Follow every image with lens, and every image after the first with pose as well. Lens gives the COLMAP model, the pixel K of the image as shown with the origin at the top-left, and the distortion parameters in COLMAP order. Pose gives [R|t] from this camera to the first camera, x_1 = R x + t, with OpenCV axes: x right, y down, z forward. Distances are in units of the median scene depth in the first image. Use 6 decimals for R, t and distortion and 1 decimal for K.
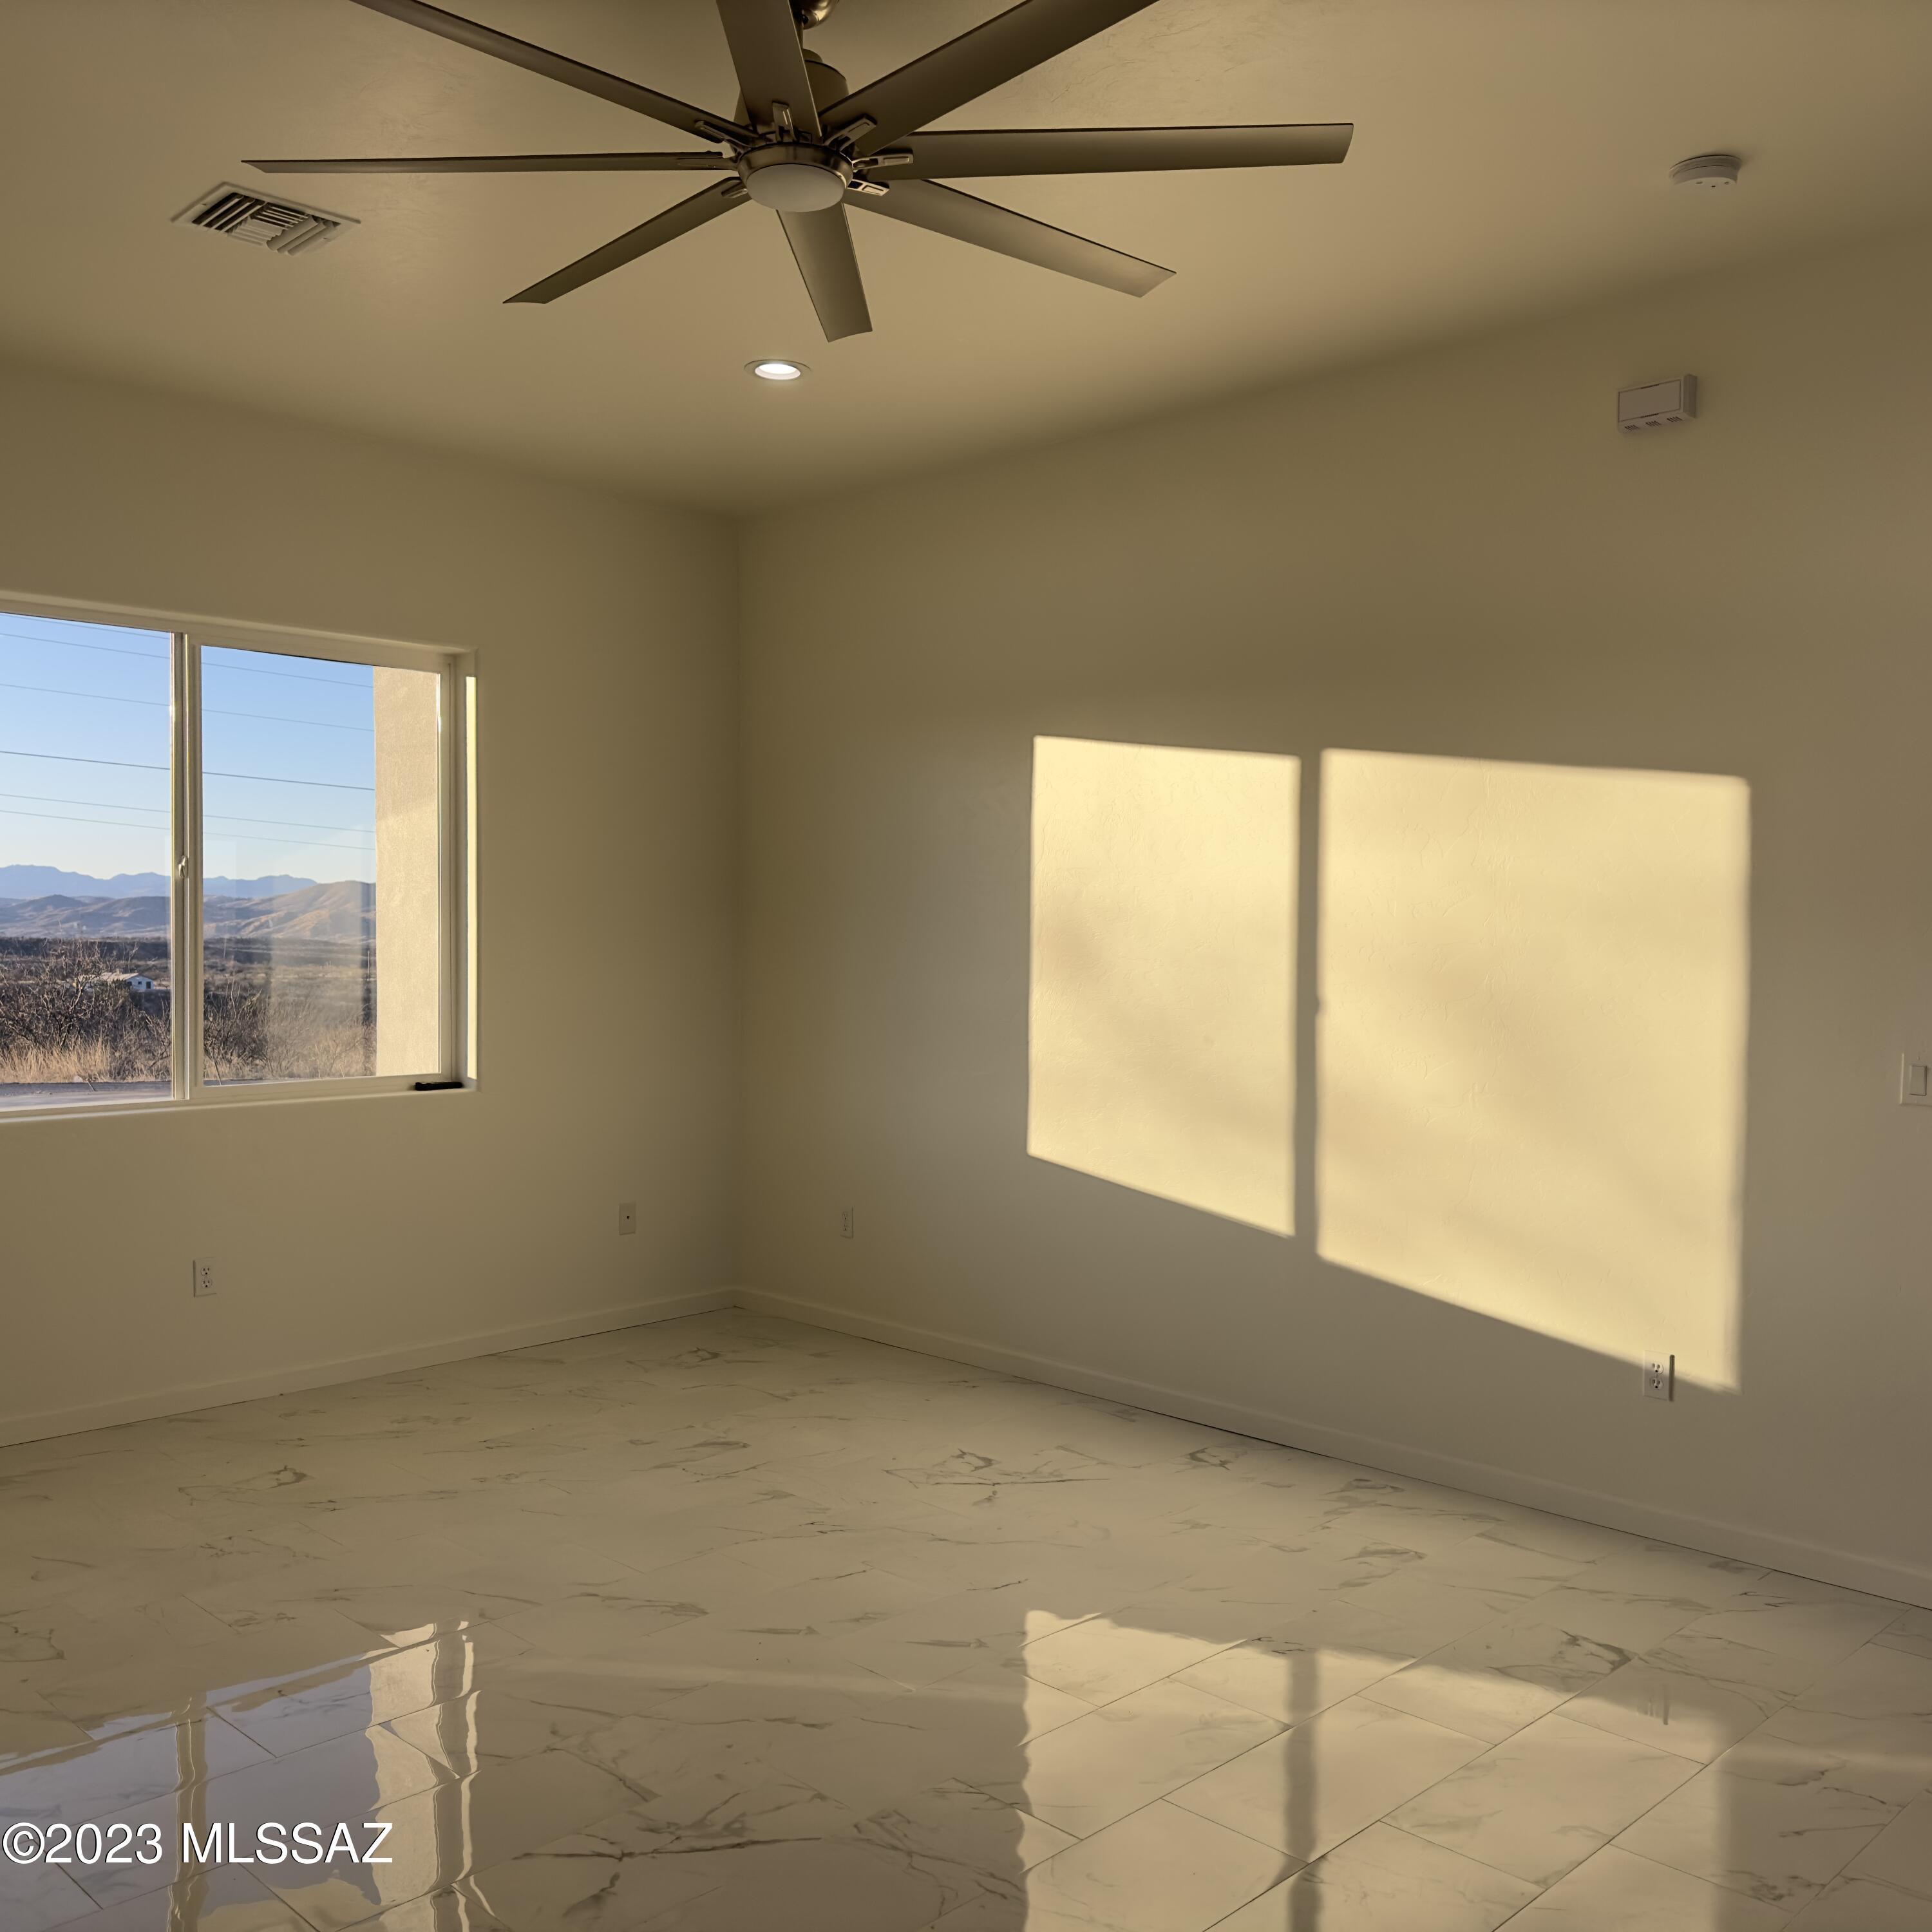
lens RADIAL K [[1790.9, 0, 954.3], [0, 1790.9, 961.2], [0, 0, 1]] dist [0.056342, -0.013631]
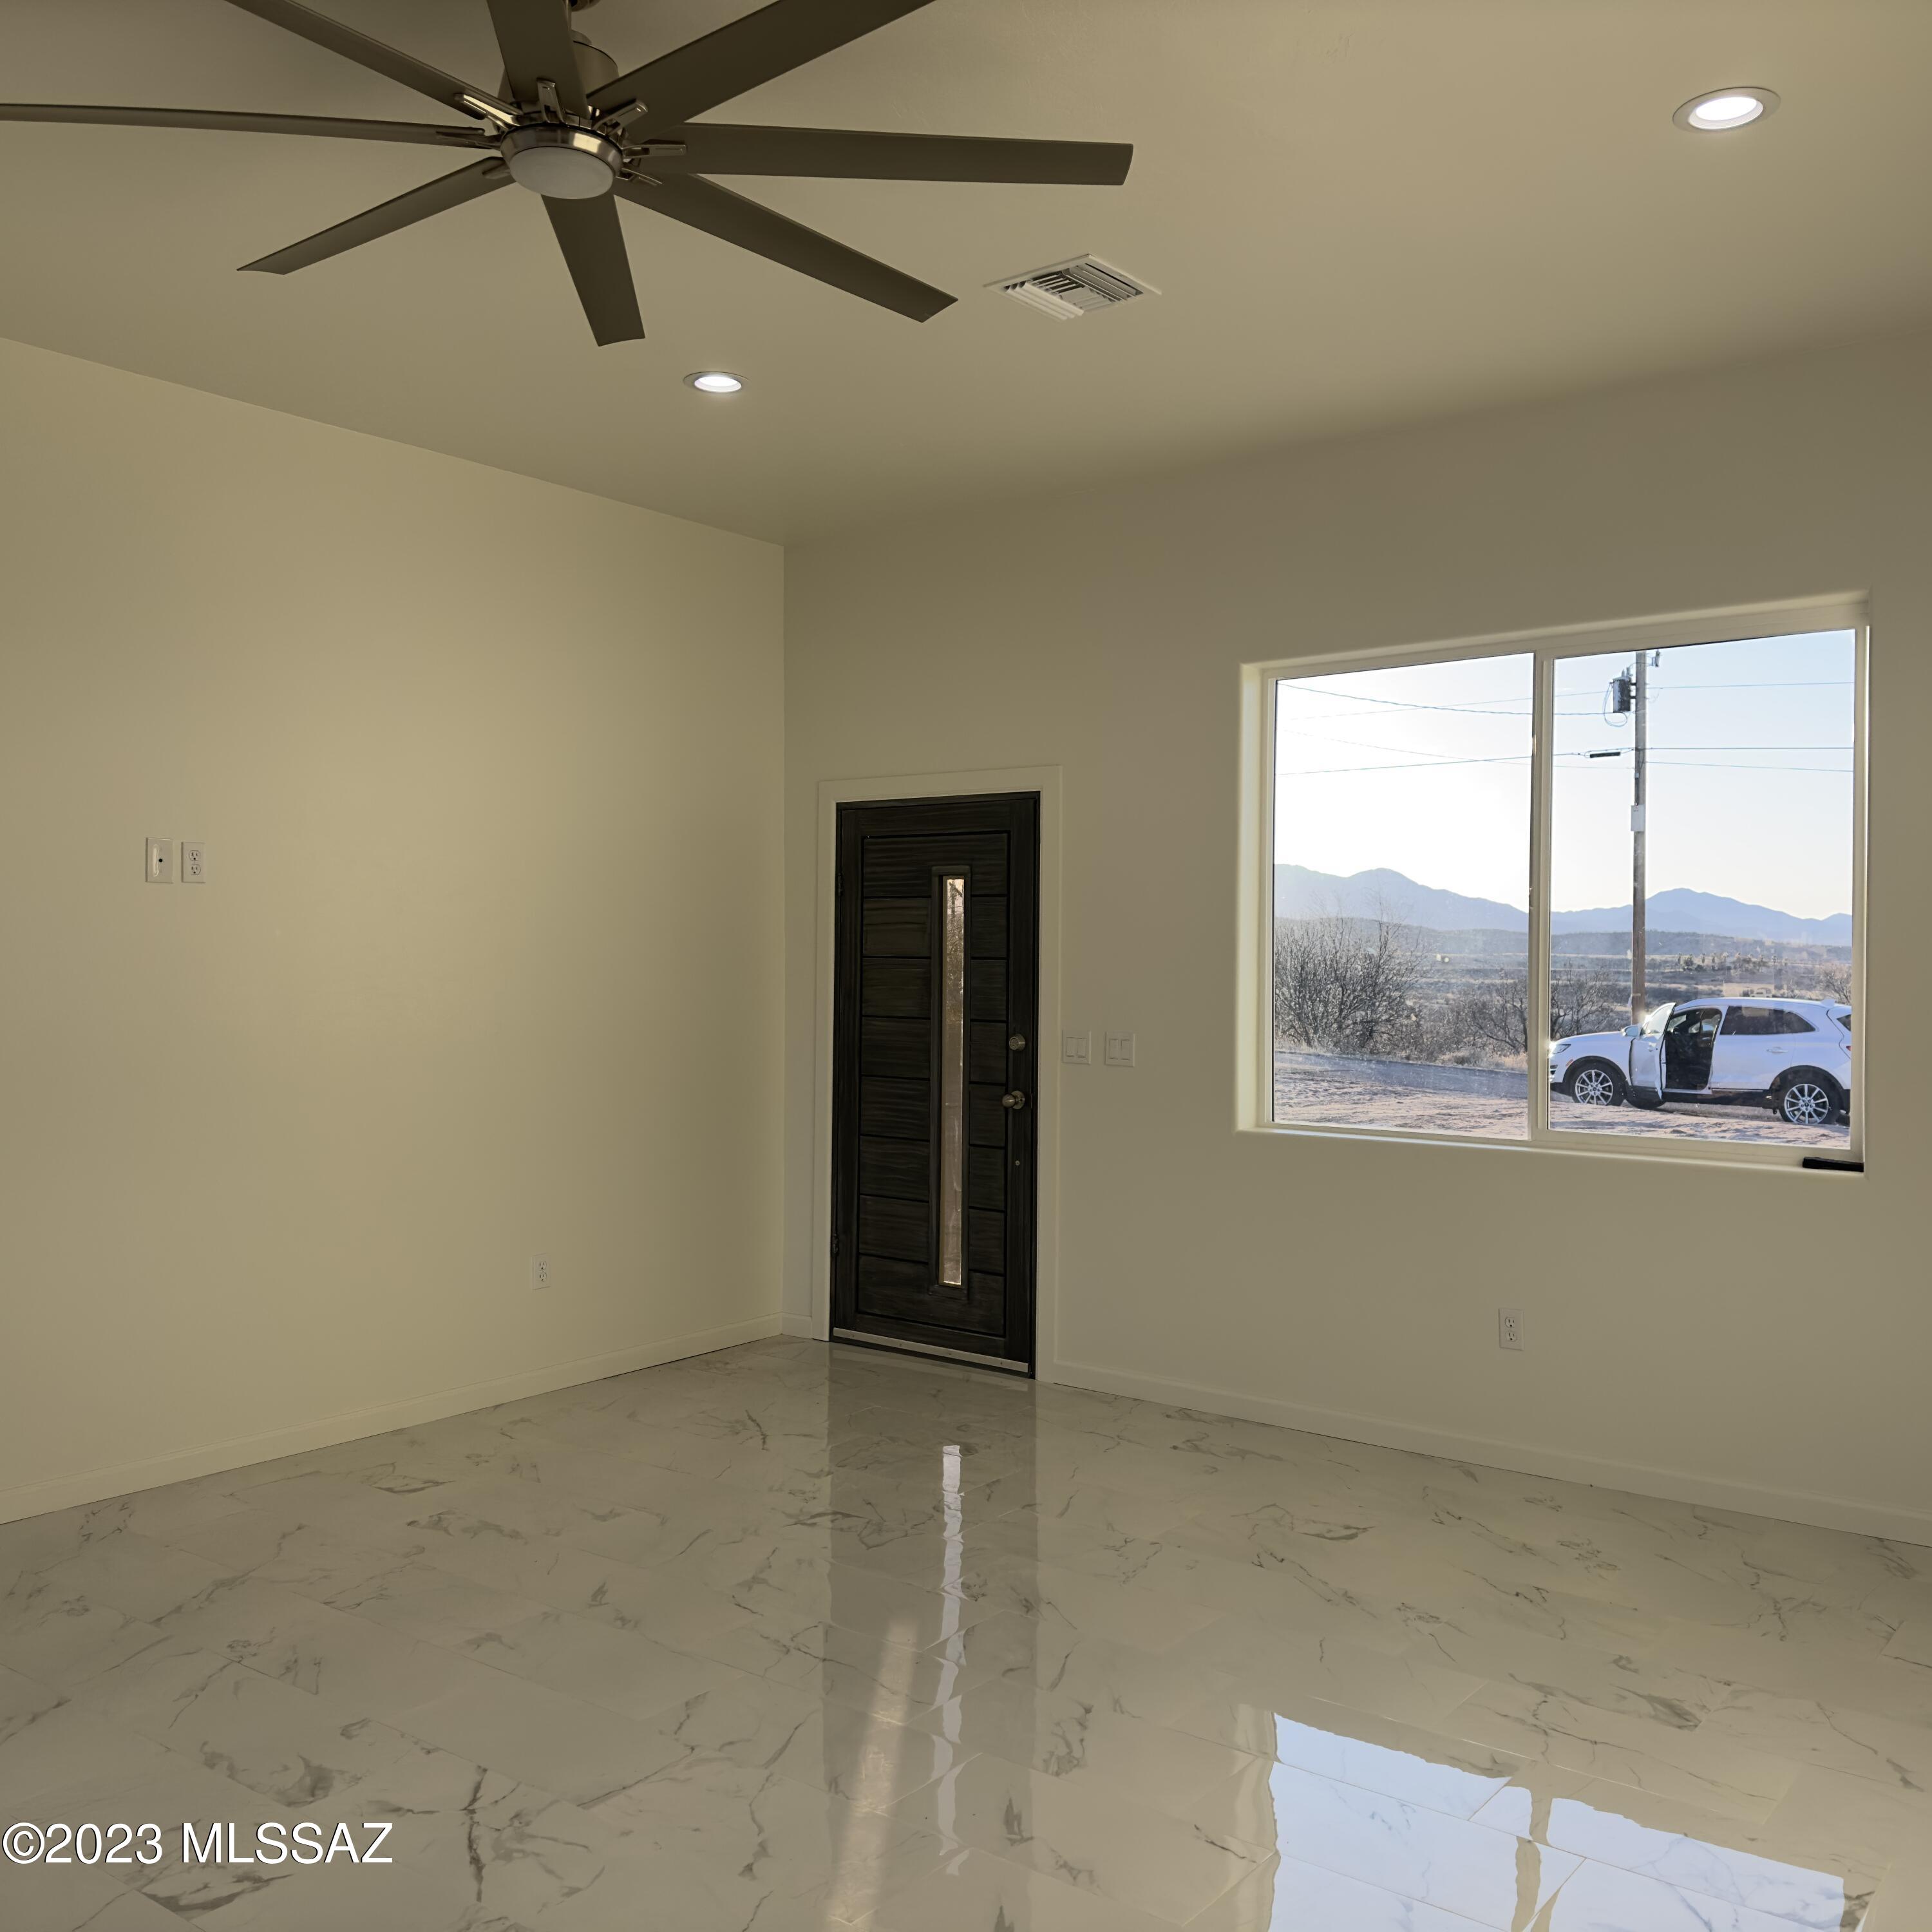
lens RADIAL K [[1790.9, 0, 954.3], [0, 1790.9, 961.2], [0, 0, 1]] dist [0.056342, -0.013631]
pose [[0.139600, -0.001463, -0.990207, 0.535239], [-0.021414, 0.999761, -0.004496, -0.008029], [0.989976, 0.021832, 0.139535, 0.646278]]
